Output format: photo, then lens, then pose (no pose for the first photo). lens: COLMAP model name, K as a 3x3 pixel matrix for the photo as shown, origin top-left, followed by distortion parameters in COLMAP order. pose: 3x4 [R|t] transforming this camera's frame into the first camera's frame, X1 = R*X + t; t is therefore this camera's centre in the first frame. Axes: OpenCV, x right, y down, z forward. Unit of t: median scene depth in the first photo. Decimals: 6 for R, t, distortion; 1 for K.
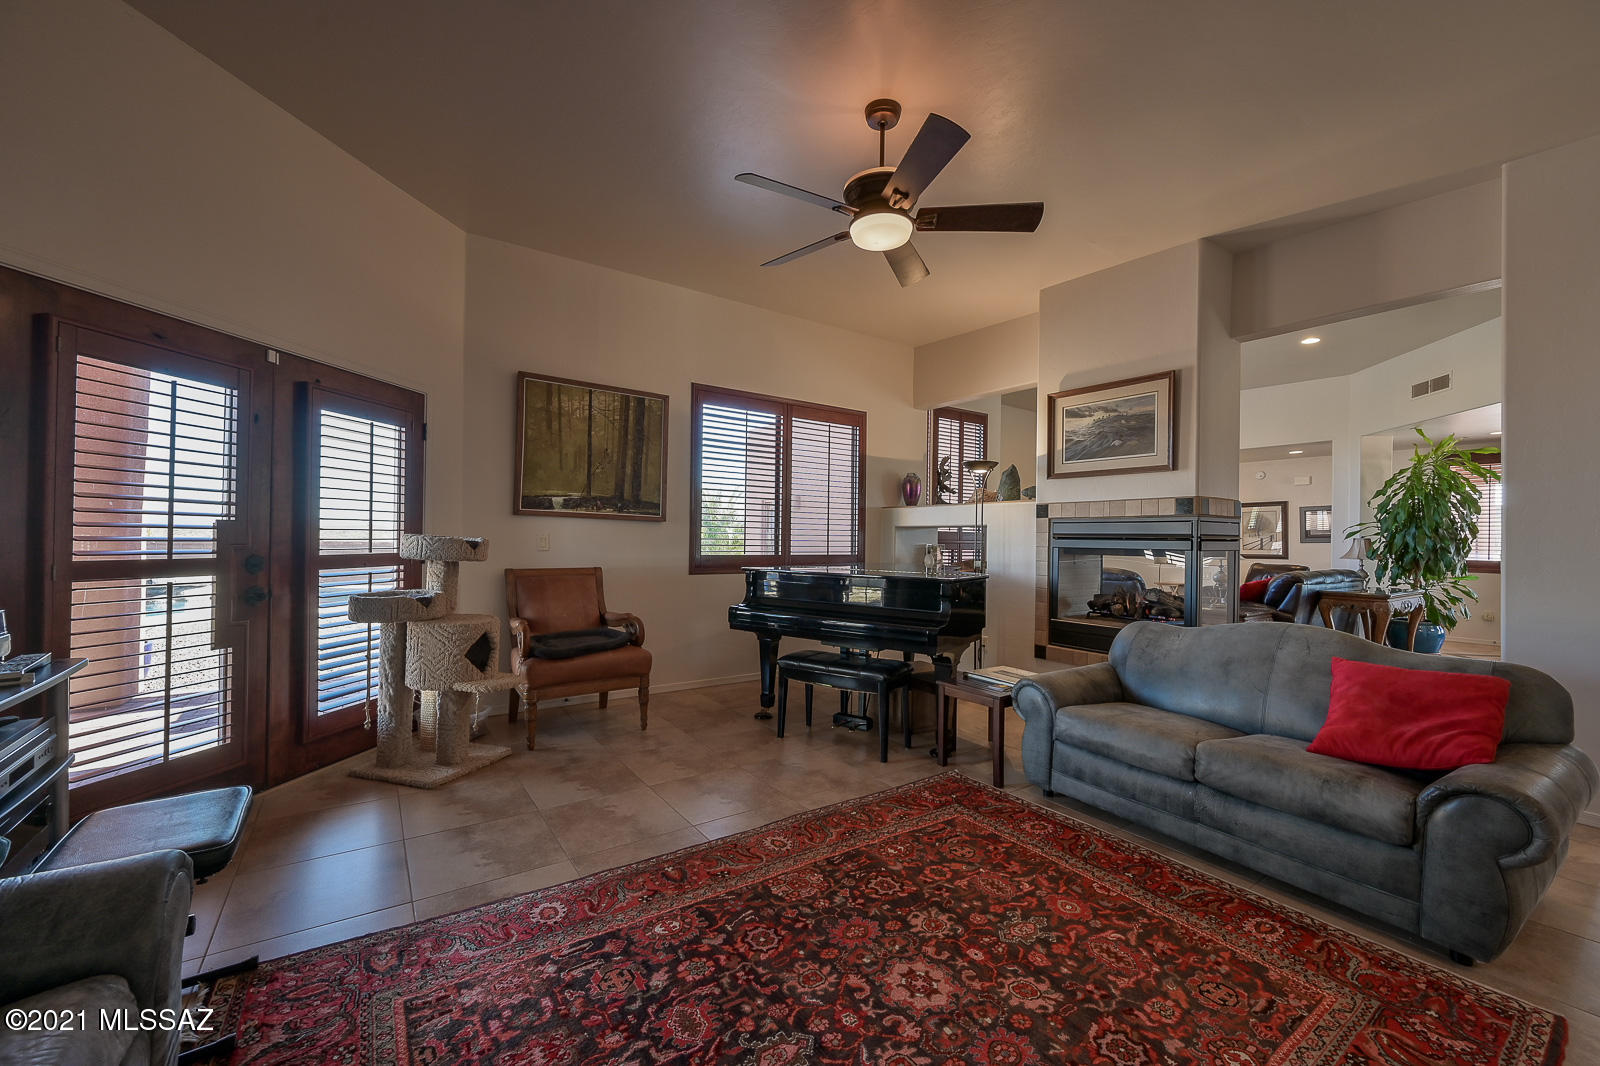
lens RADIAL K [[627.9, 0, 803.4], [0, 627.9, 542.6], [0, 0, 1]] dist [-0.002641, 0.000256]
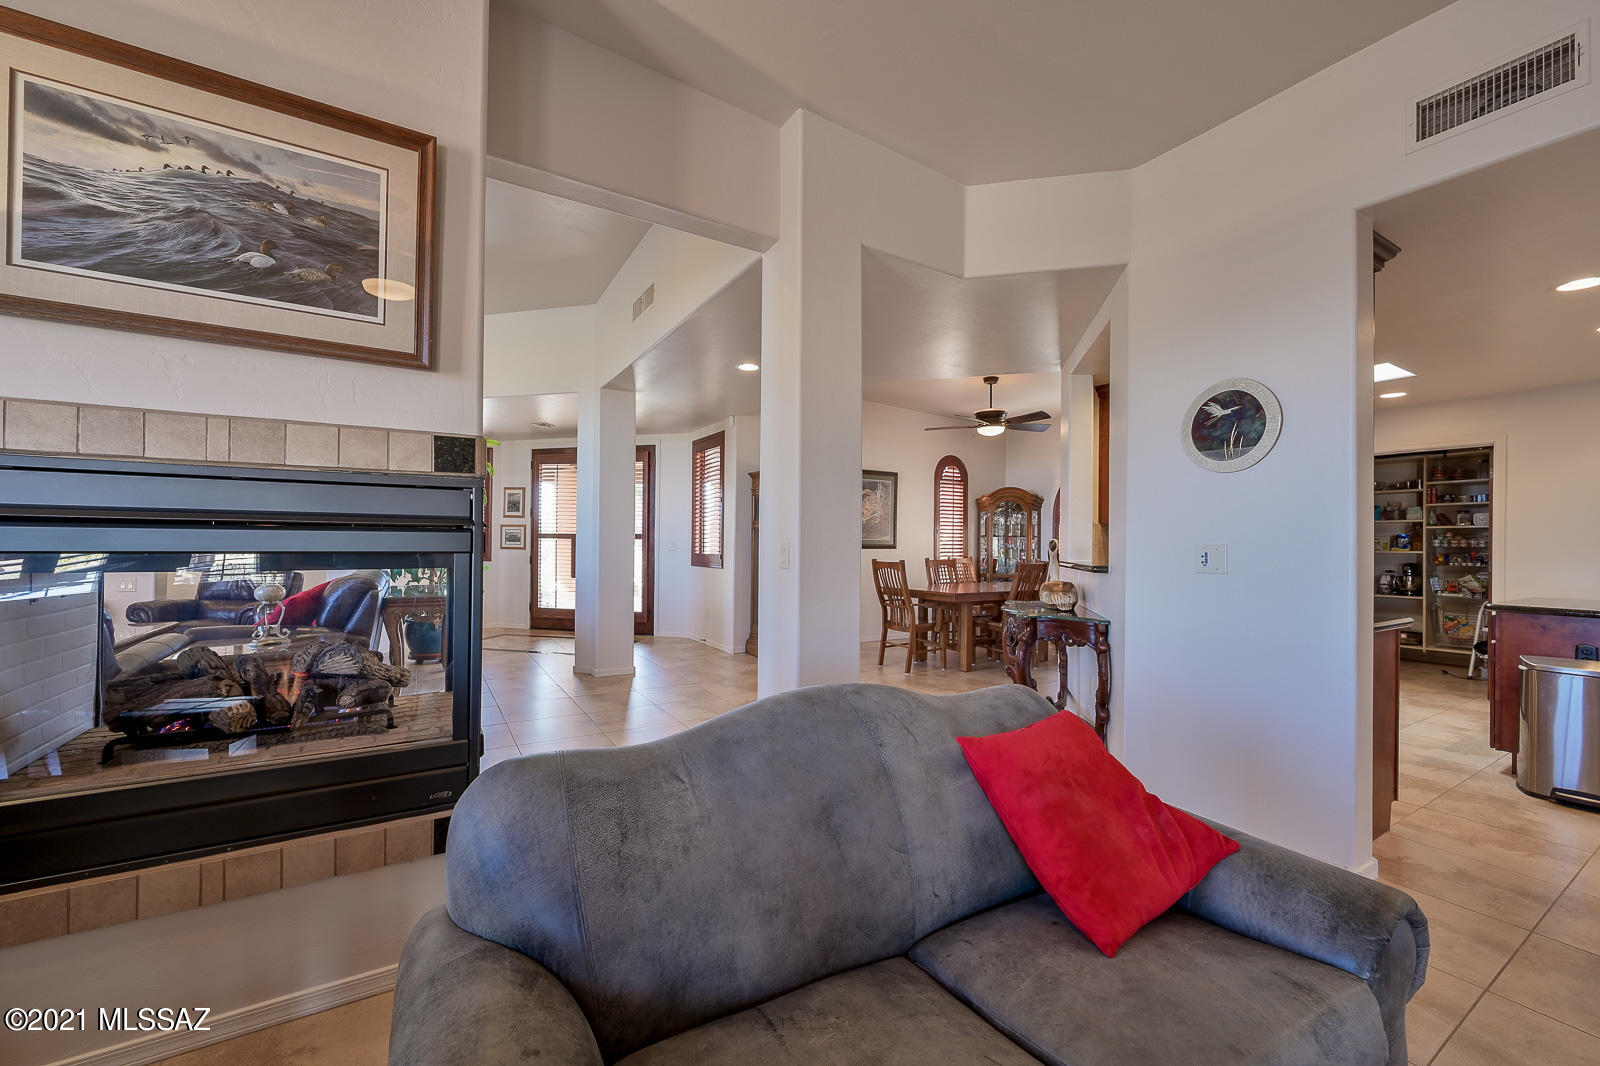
lens RADIAL K [[627.9, 0, 799.2], [0, 627.9, 536.1], [0, 0, 1]] dist [-0.002641, 0.000256]
pose [[0.068352, -0.004953, 0.997649, 0.304304], [-0.001920, 0.999985, 0.005097, -0.004271], [-0.997659, -0.002264, 0.068341, 1.259364]]
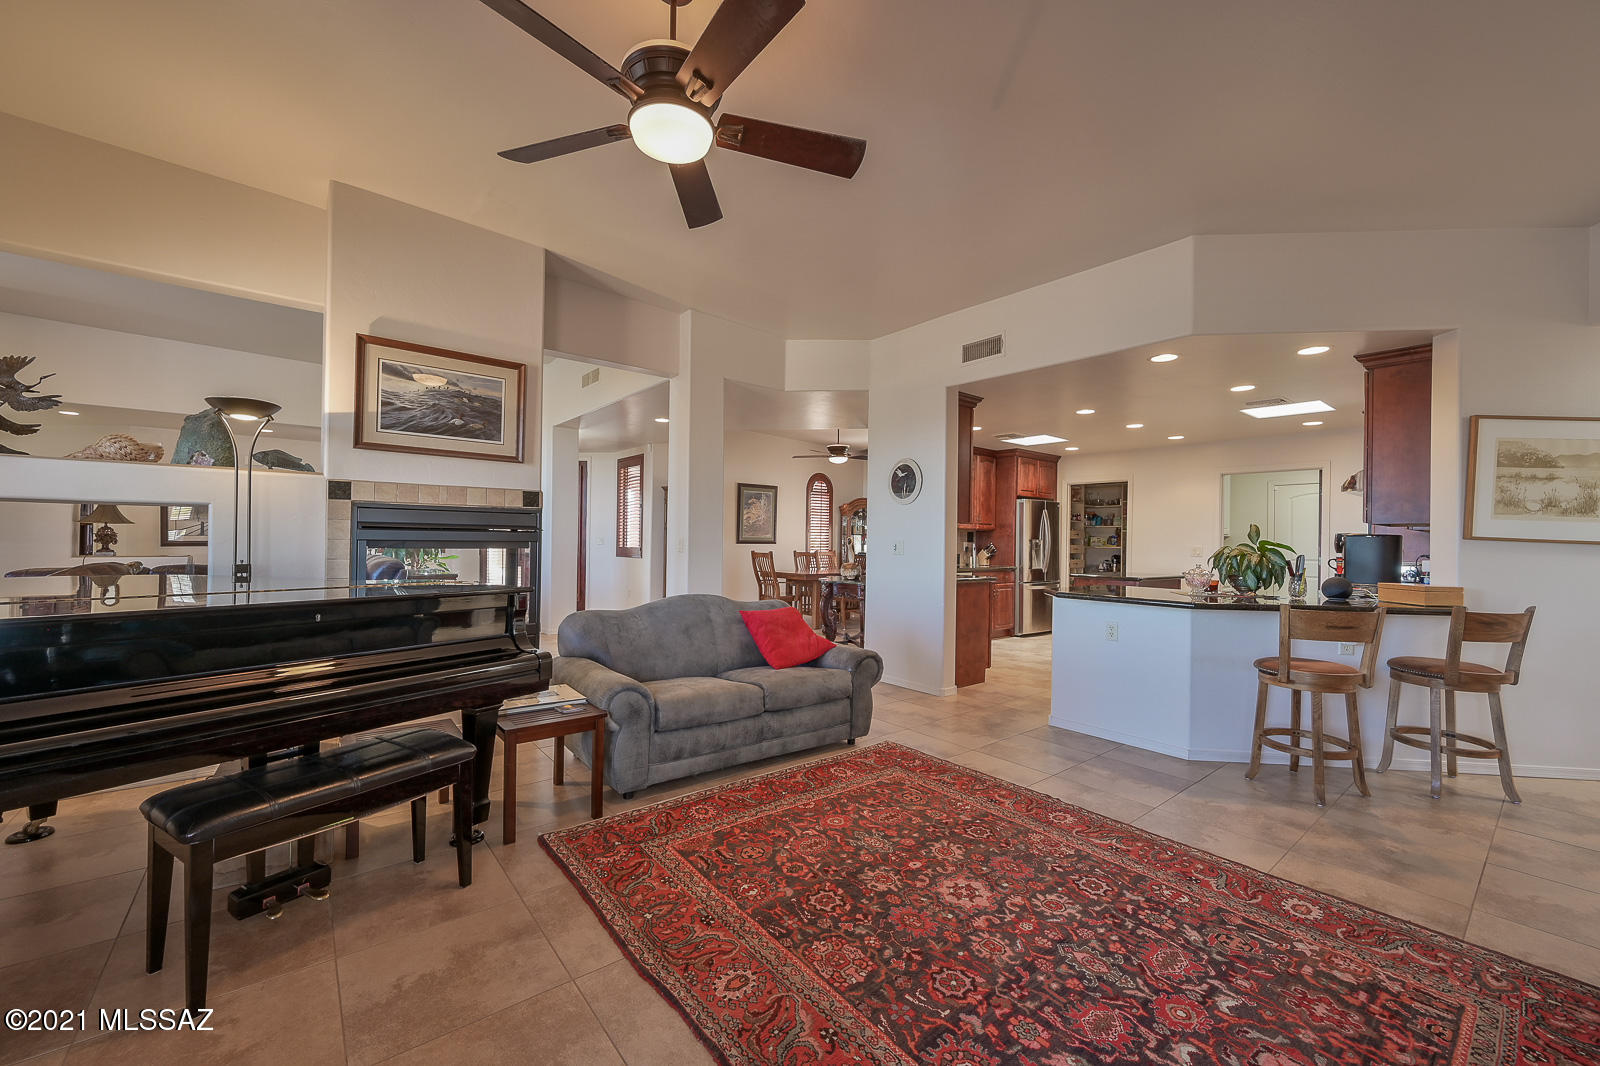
lens RADIAL K [[627.9, 0, 800.3], [0, 627.9, 537.7], [0, 0, 1]] dist [-0.002641, 0.000256]
pose [[-0.067117, -0.012326, 0.997669, -0.802460], [-0.009010, 0.999890, 0.011747, -0.018421], [-0.997704, -0.008201, -0.067221, 1.088240]]
